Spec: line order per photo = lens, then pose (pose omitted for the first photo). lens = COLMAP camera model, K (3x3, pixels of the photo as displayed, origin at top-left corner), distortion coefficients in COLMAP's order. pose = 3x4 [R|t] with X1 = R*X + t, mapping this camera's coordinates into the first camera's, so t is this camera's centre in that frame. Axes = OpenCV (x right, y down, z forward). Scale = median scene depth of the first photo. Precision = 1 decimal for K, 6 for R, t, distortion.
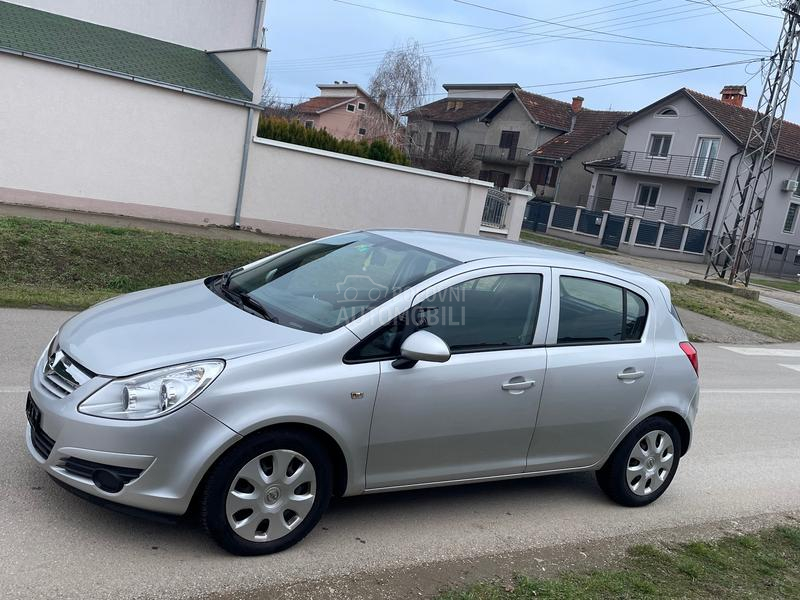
lens RADIAL K [[765.4, 0, 401.4], [0, 765.4, 303.0], [0, 0, 1]] dist [0.099500, -0.133328]
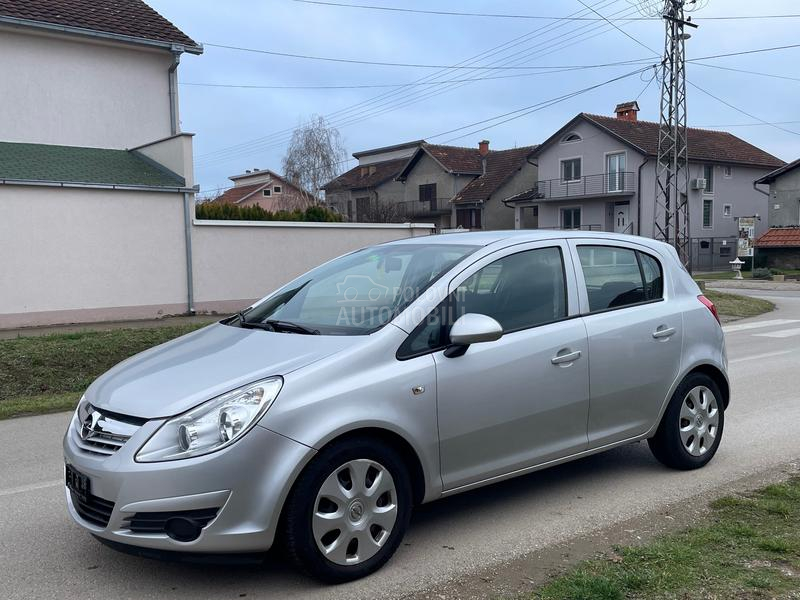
lens RADIAL K [[764.0, 0, 396.7], [0, 764.0, 300.8], [0, 0, 1]] dist [0.096187, -0.125308]
pose [[0.977349, -0.196499, 0.078594, -0.104537], [0.202879, 0.975623, -0.083661, 0.065220], [-0.060239, 0.097711, 0.993390, 0.035592]]
